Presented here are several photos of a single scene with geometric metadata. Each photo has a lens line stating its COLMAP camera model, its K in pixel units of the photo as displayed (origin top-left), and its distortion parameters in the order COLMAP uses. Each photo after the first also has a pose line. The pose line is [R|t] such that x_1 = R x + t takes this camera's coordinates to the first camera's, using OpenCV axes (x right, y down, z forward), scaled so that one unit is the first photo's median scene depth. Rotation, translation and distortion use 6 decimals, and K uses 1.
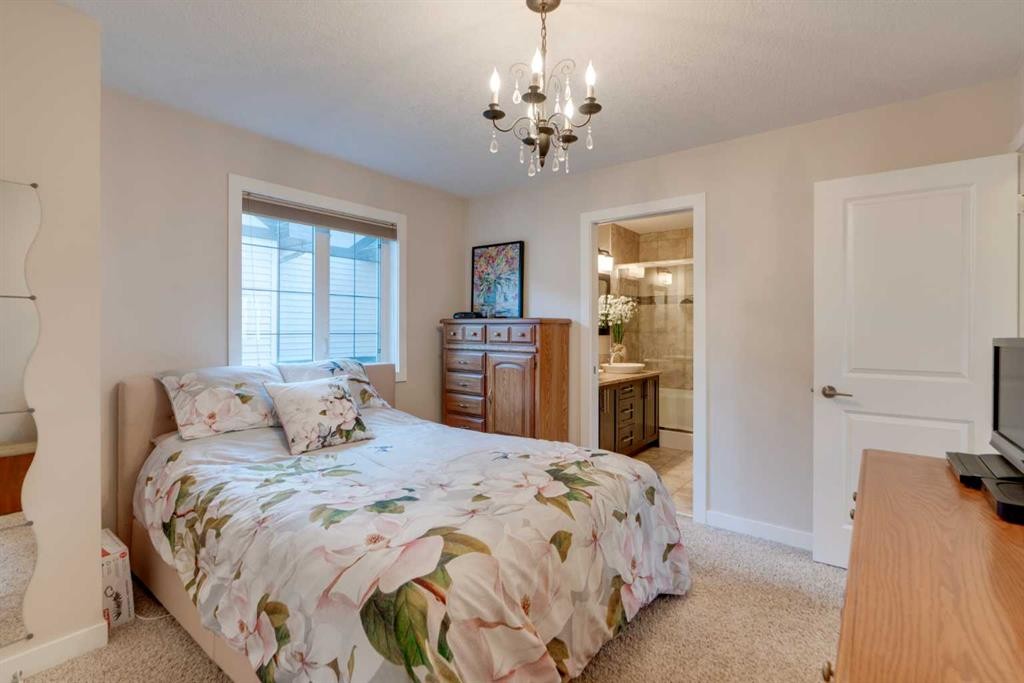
lens RADIAL K [[475.9, 0, 512.0], [0, 475.9, 341.5], [0, 0, 1]] dist [0.001508, 0.000190]
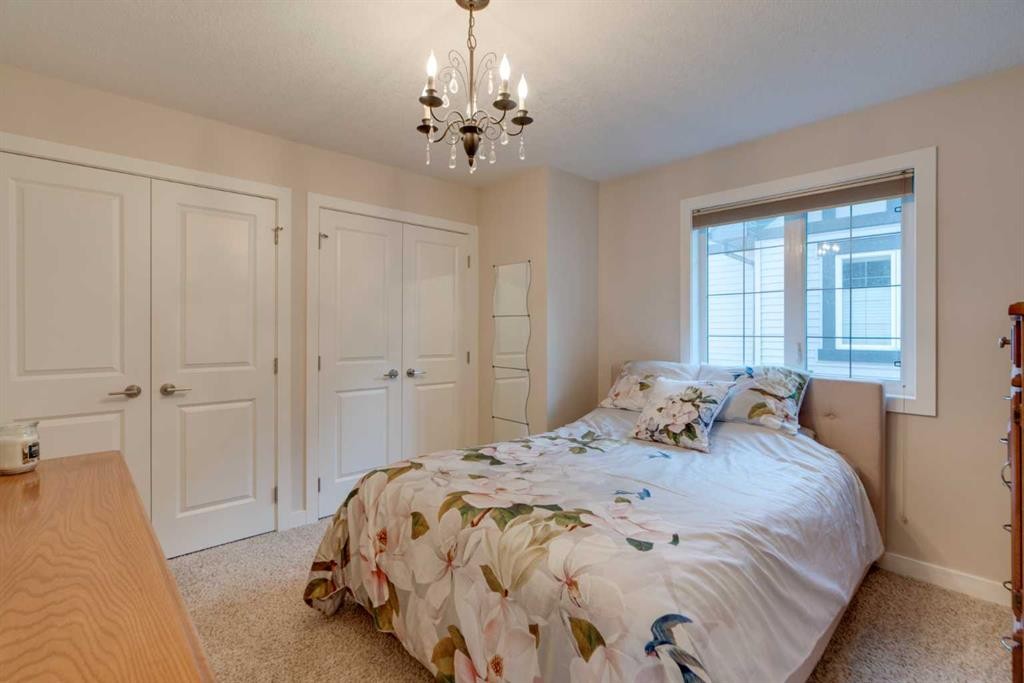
lens RADIAL K [[464.1, 0, 512.7], [0, 464.1, 352.8], [0, 0, 1]] dist [-0.000474, 0.000246]
pose [[-0.138562, 0.041962, -0.989464, 0.730046], [-0.029963, 0.998467, 0.046540, -0.017071], [0.989900, 0.036096, -0.137092, 0.884422]]
